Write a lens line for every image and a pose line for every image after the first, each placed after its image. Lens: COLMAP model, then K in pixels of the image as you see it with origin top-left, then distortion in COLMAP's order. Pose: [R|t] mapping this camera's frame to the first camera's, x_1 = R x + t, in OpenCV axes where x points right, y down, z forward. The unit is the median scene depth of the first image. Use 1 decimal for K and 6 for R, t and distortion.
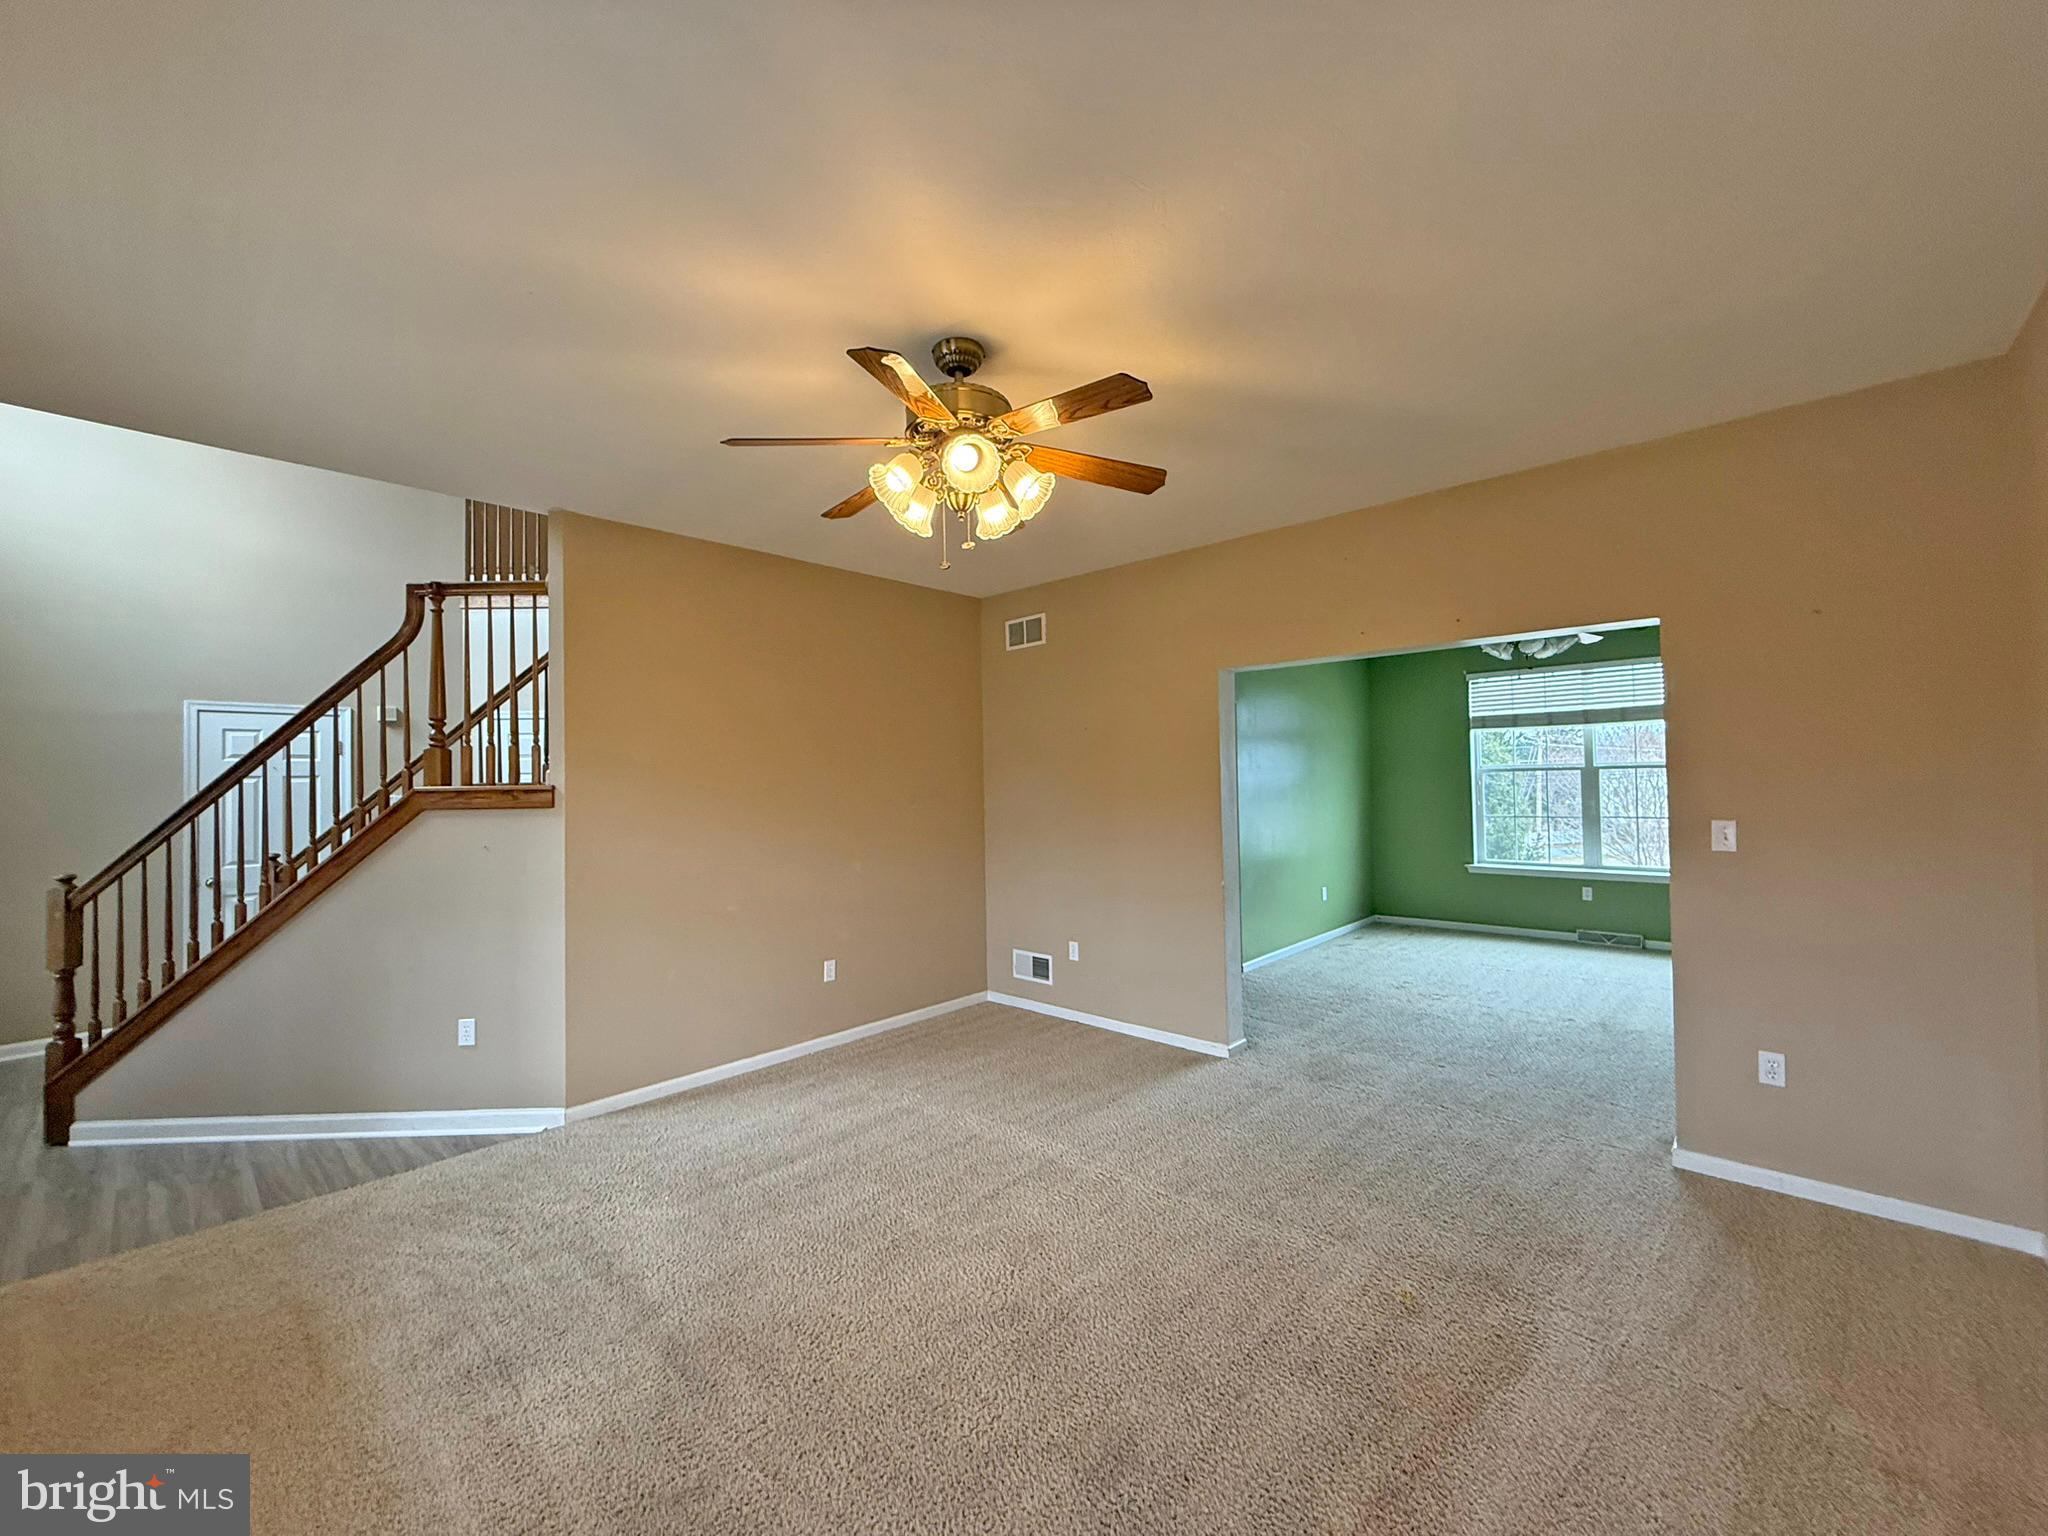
lens RADIAL K [[815.0, 0, 1019.8], [0, 815.0, 778.3], [0, 0, 1]] dist [-0.000366, -0.000324]
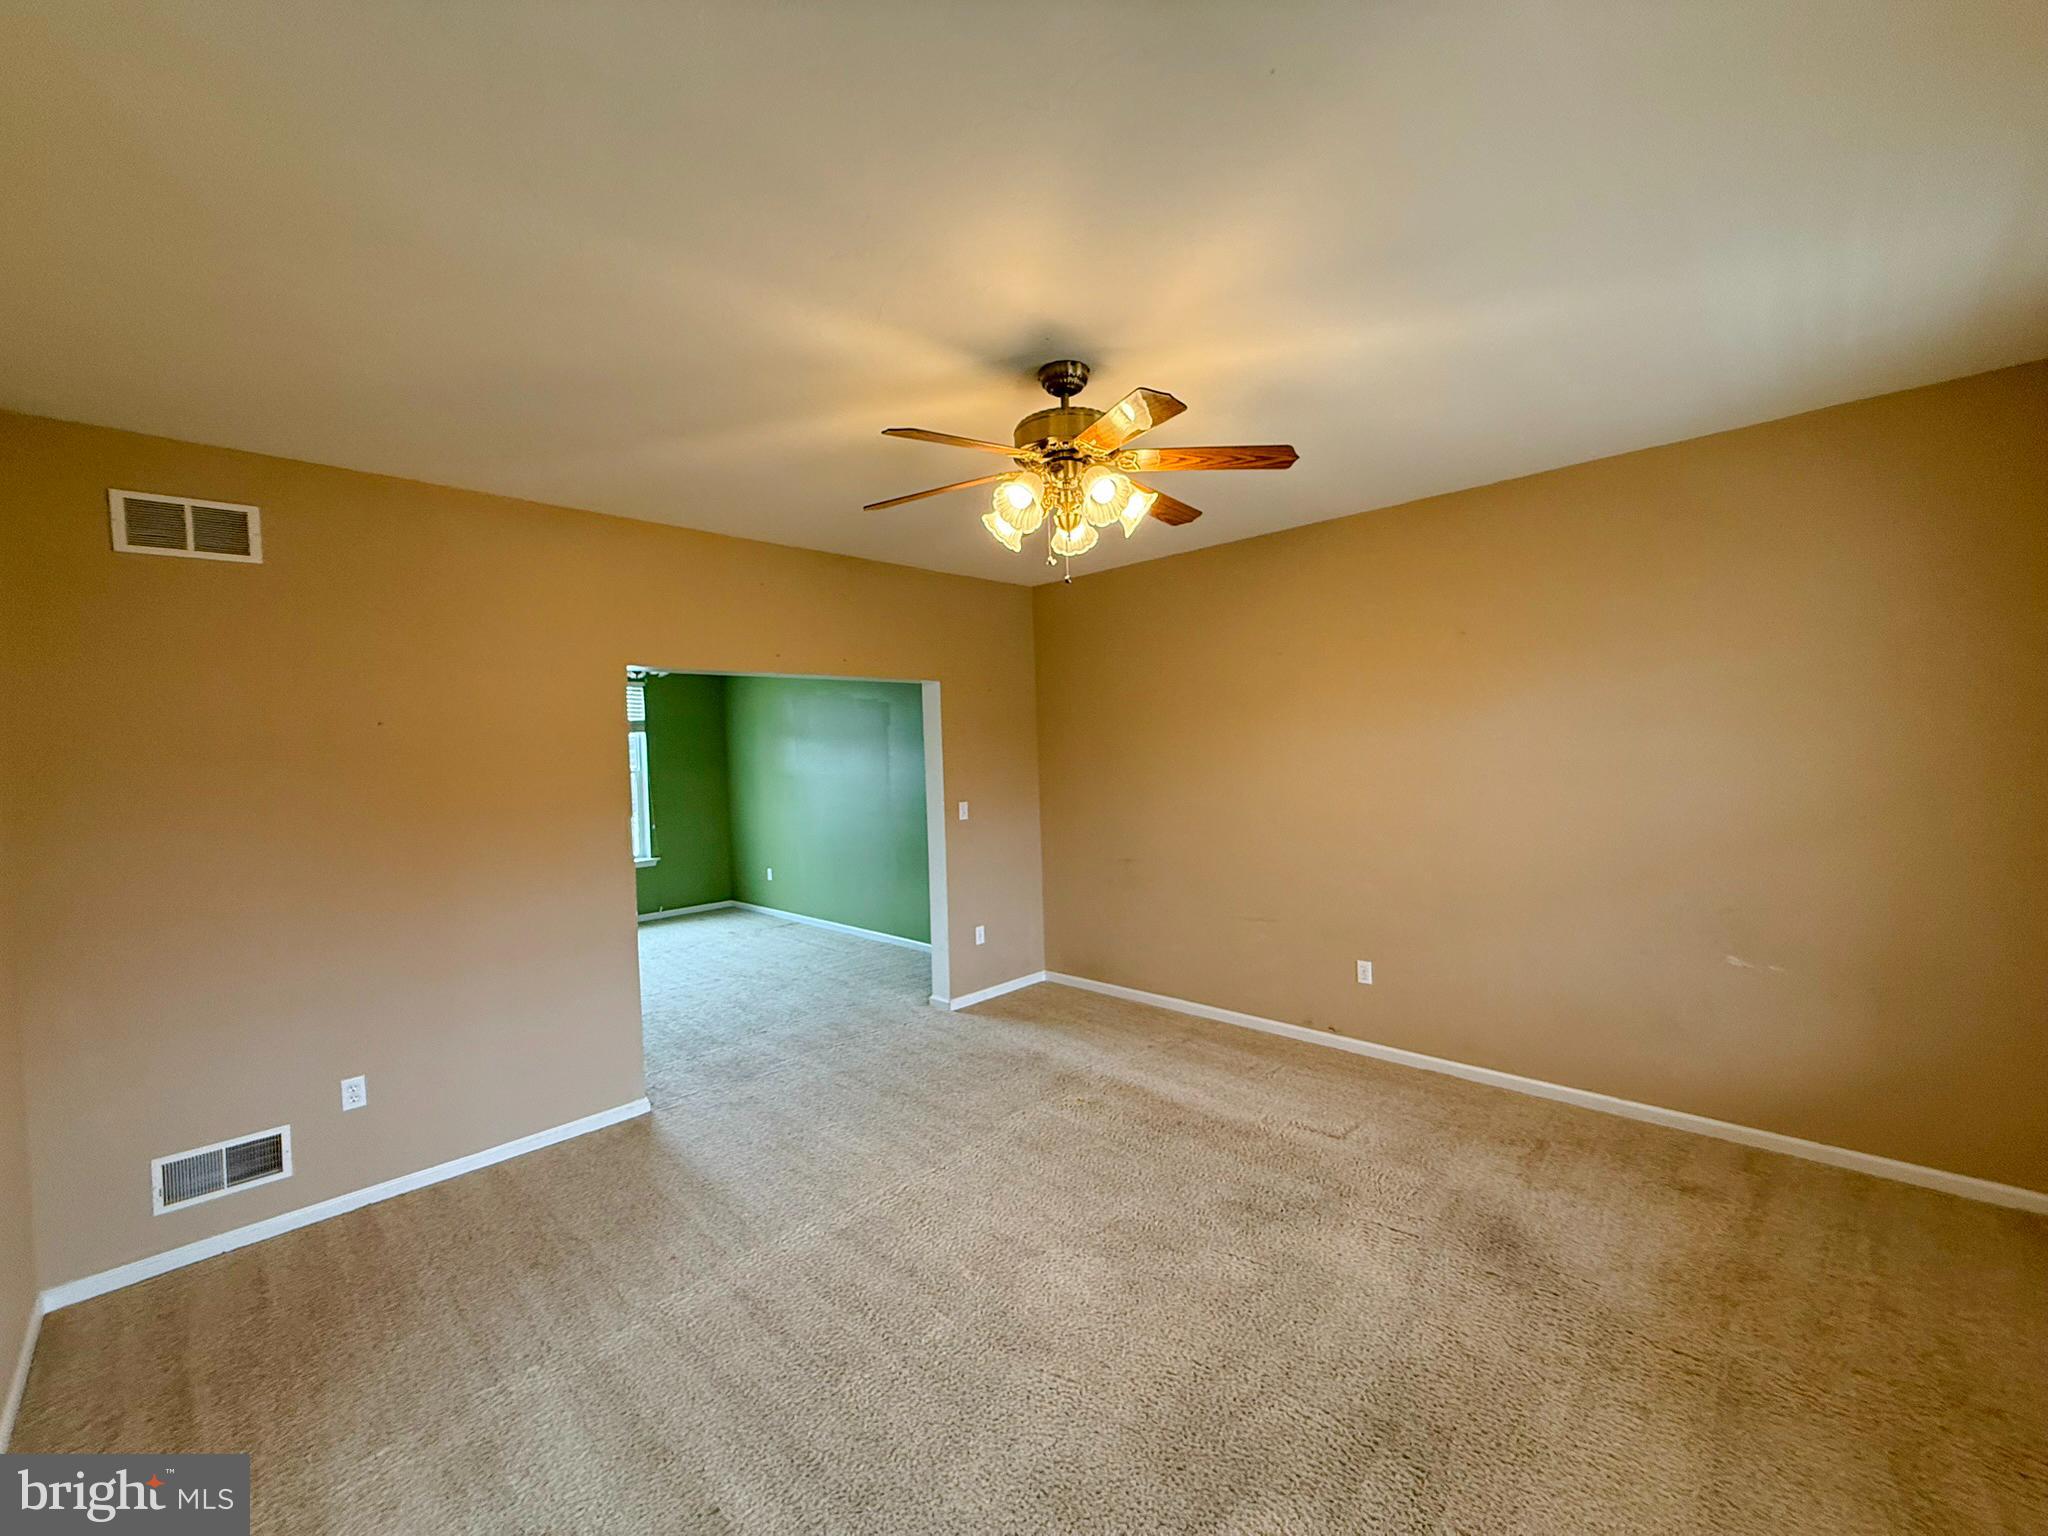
lens RADIAL K [[815.0, 0, 1021.5], [0, 815.0, 773.5], [0, 0, 1]] dist [-0.000366, -0.000324]
pose [[0.027688, -0.013266, 0.999529, -0.664300], [0.030386, 0.999461, 0.012424, -0.019234], [-0.999155, 0.030028, 0.028076, 0.623355]]
